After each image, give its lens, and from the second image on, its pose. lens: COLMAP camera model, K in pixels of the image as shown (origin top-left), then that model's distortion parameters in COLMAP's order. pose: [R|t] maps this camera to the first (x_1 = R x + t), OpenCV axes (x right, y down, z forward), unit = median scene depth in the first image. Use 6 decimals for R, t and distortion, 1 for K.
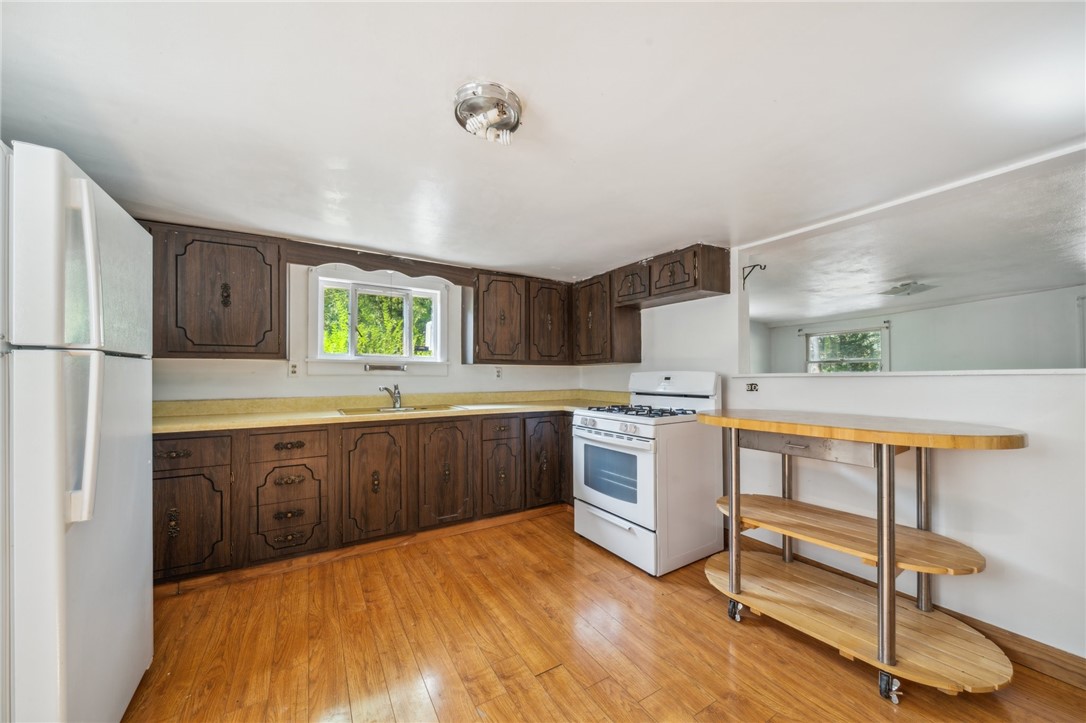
lens RADIAL K [[381.3, 0, 542.8], [0, 381.3, 363.9], [0, 0, 1]] dist [-0.005366, -0.000217]
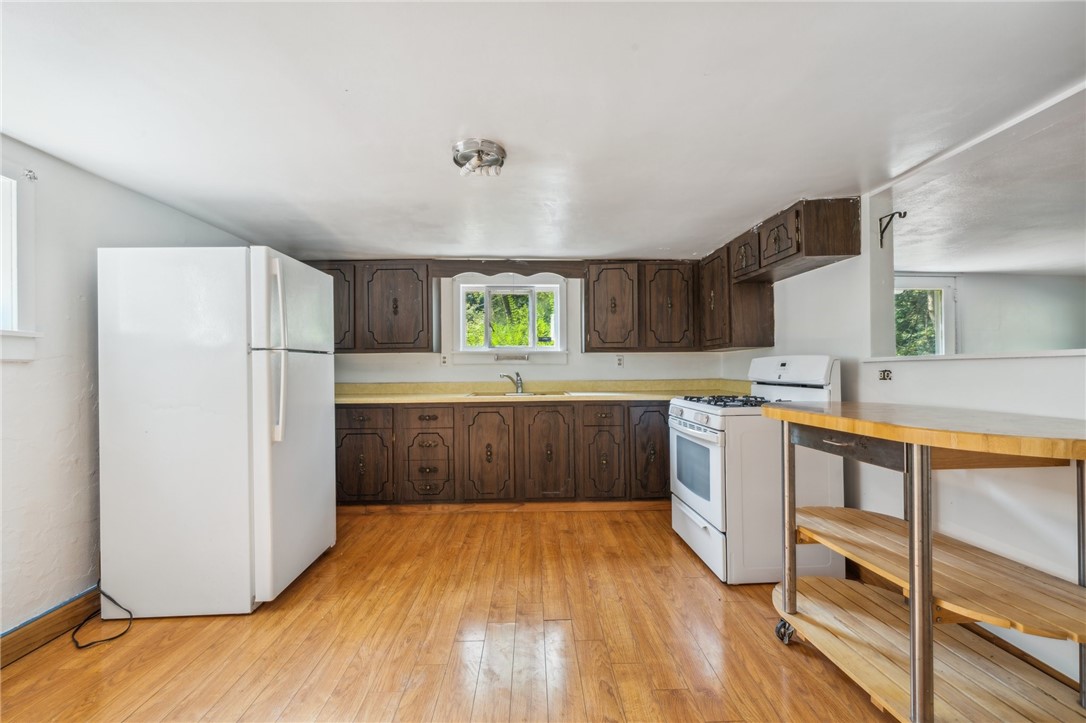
lens RADIAL K [[423.8, 0, 546.0], [0, 423.8, 353.2], [0, 0, 1]] dist [-0.000159, -0.000097]
pose [[0.873217, -0.021562, -0.486854, 0.365474], [0.021677, 0.999750, -0.005397, 0.007402], [0.486849, -0.005840, 0.873467, -0.071362]]
